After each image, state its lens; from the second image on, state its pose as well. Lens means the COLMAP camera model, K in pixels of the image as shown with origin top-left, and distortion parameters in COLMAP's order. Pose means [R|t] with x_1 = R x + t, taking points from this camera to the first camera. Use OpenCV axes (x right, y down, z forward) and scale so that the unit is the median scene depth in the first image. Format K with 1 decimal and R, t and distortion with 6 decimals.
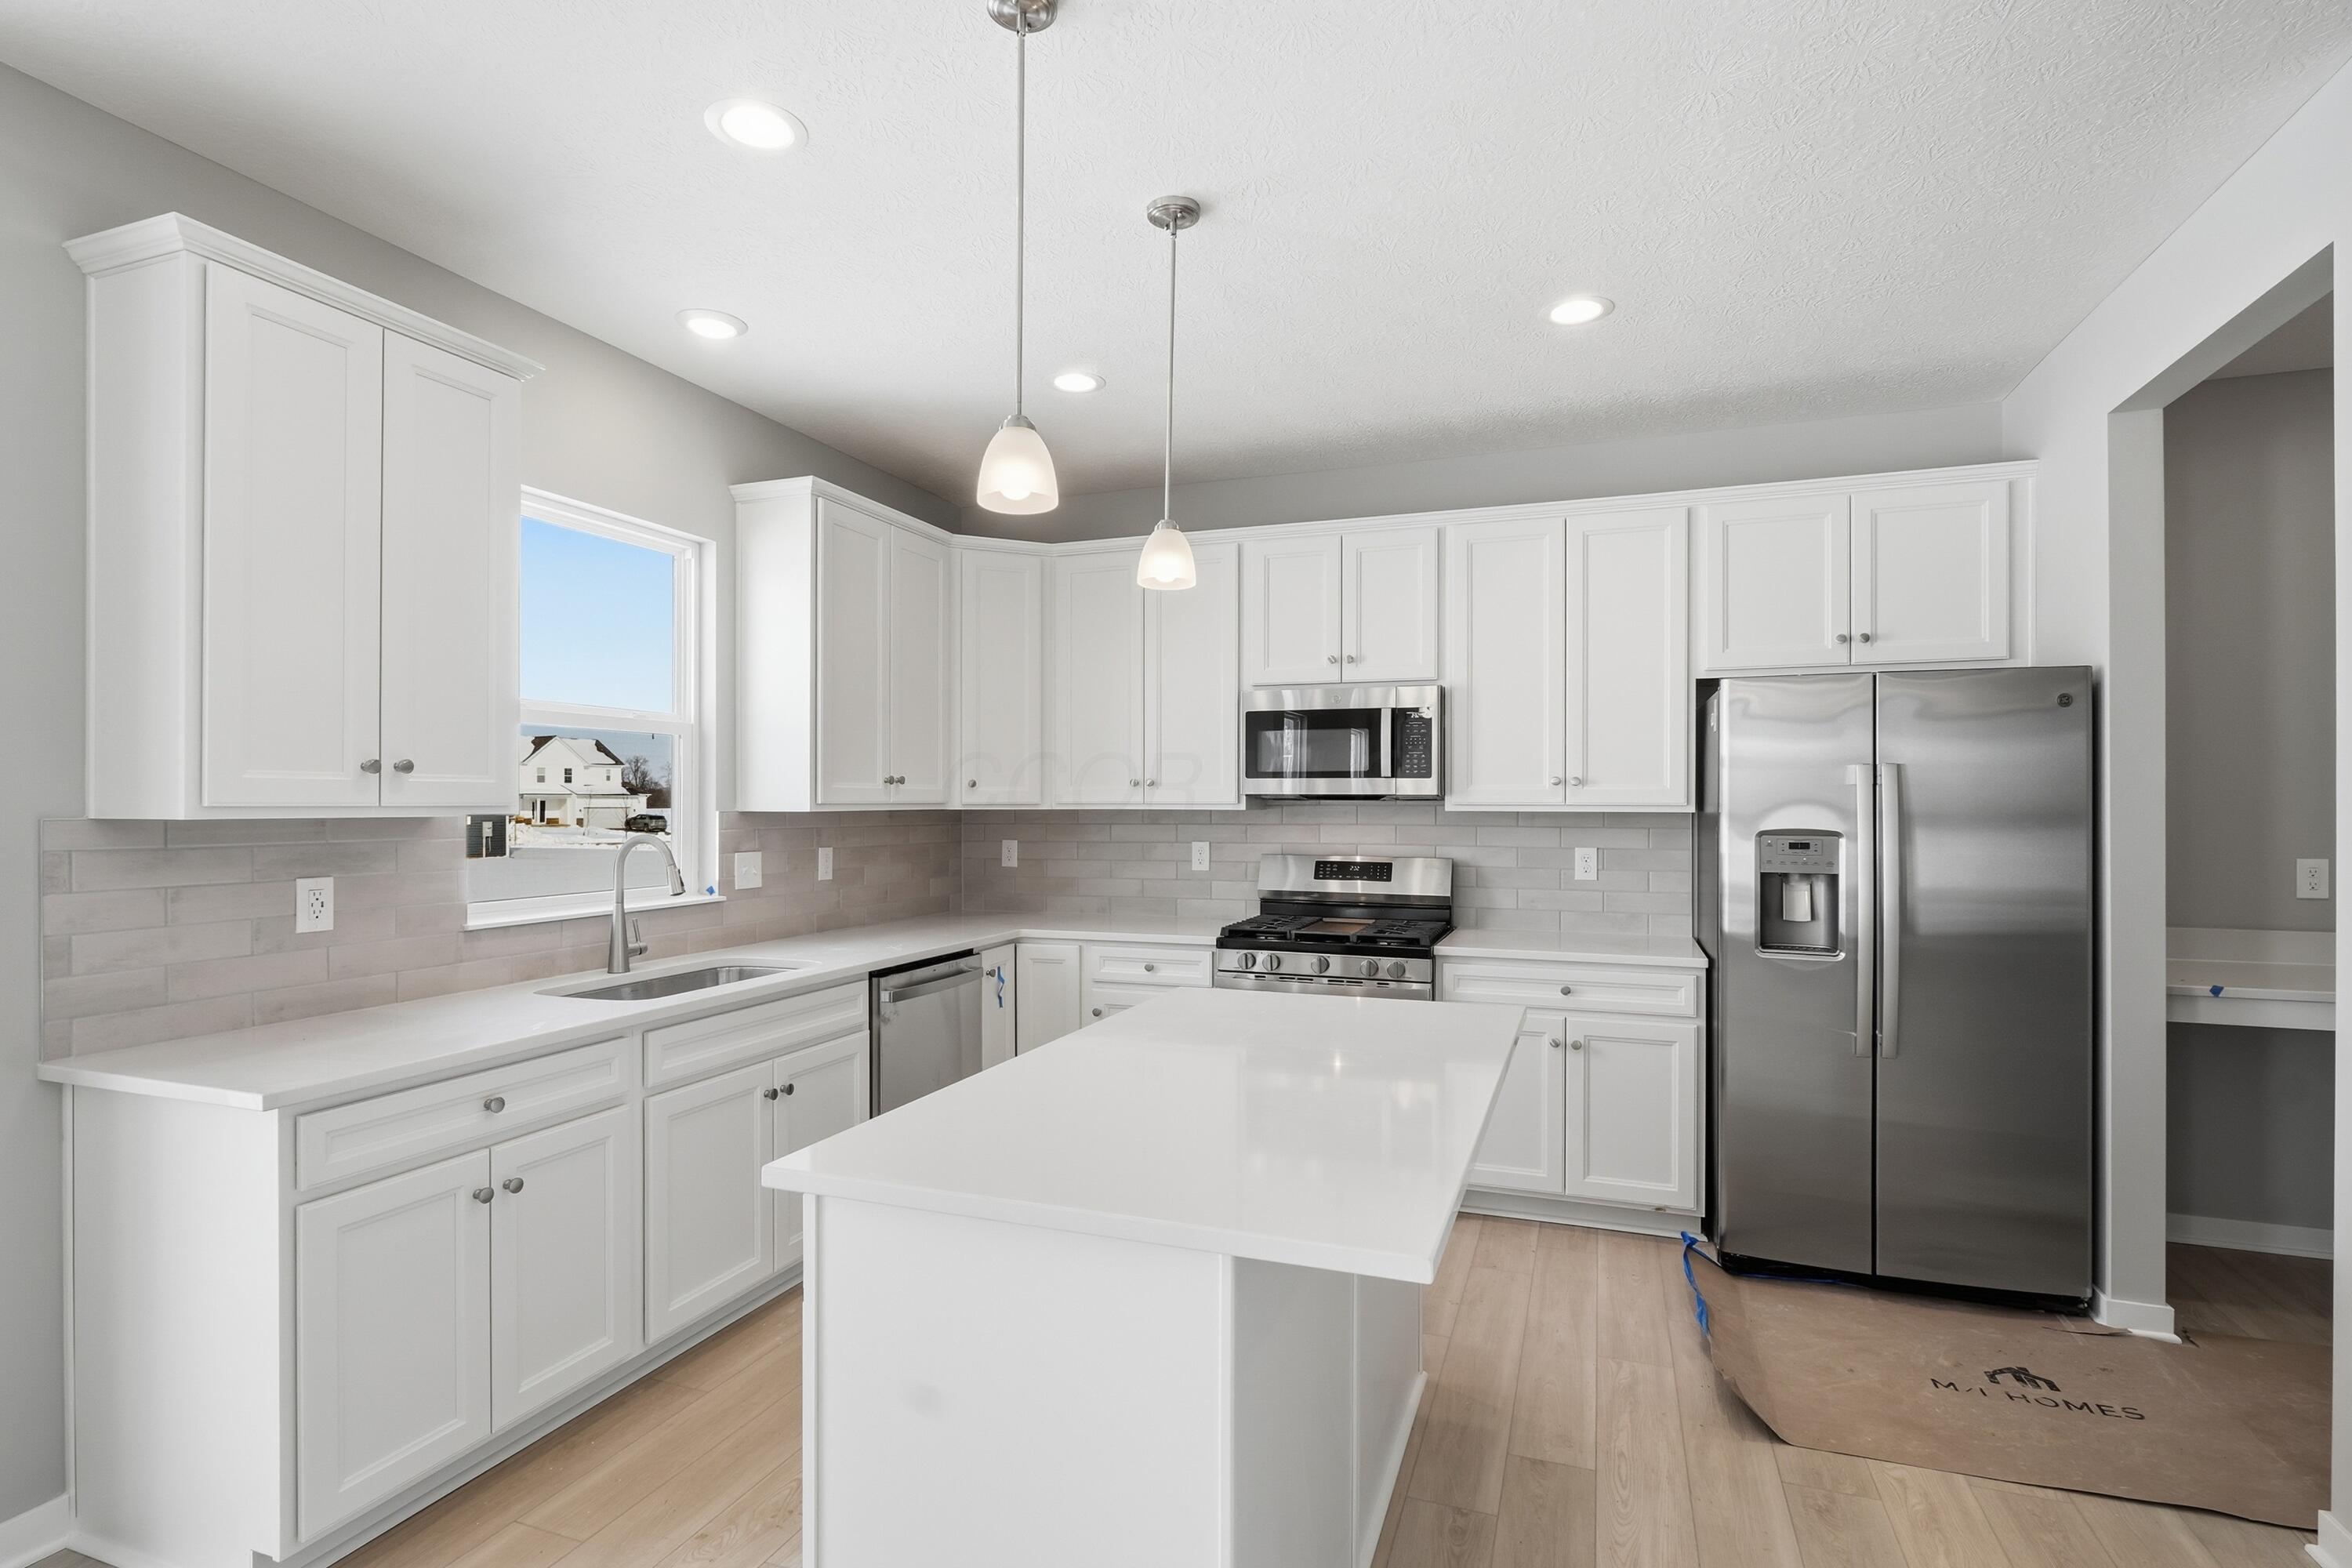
lens RADIAL K [[1134.4, 0, 1182.6], [0, 1134.4, 799.4], [0, 0, 1]] dist [-0.000010, -0.000207]
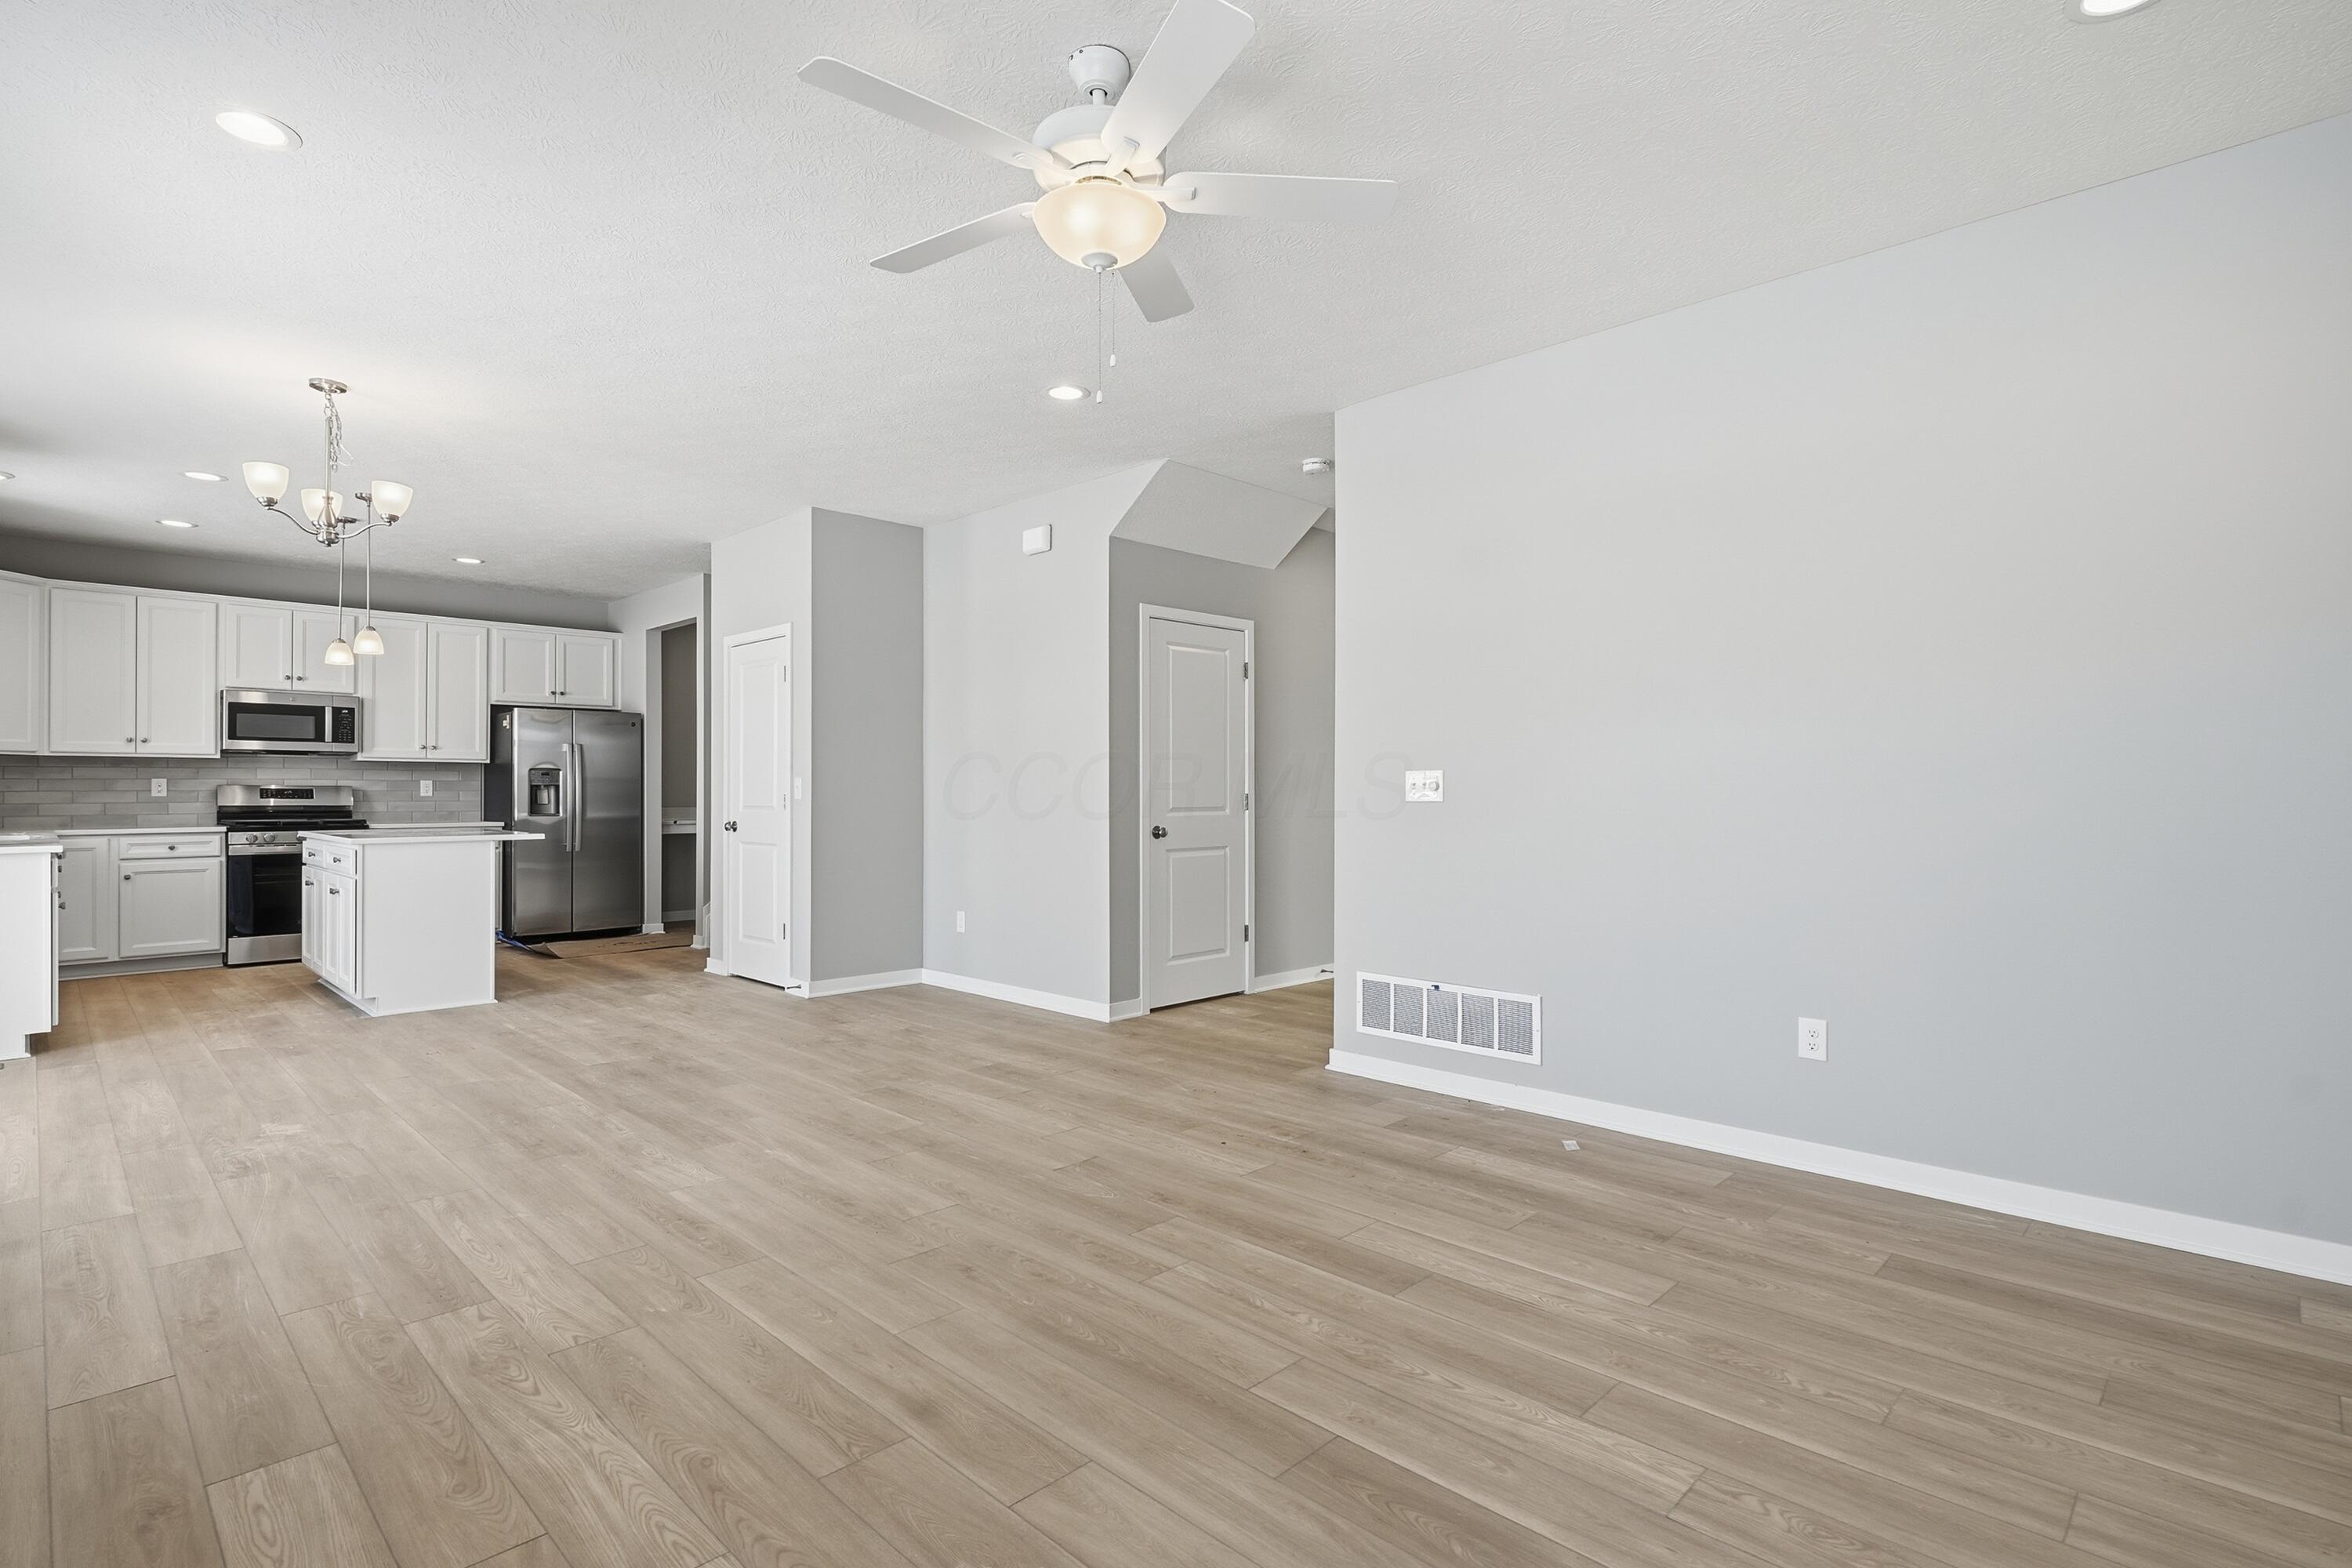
lens RADIAL K [[1134.4, 0, 1179.2], [0, 1134.4, 791.4], [0, 0, 1]] dist [-0.000010, -0.000207]
pose [[0.414063, -0.001273, 0.910247, -0.987562], [-0.003005, 0.999992, 0.002765, 0.055037], [-0.910243, -0.003880, 0.414055, -1.132676]]
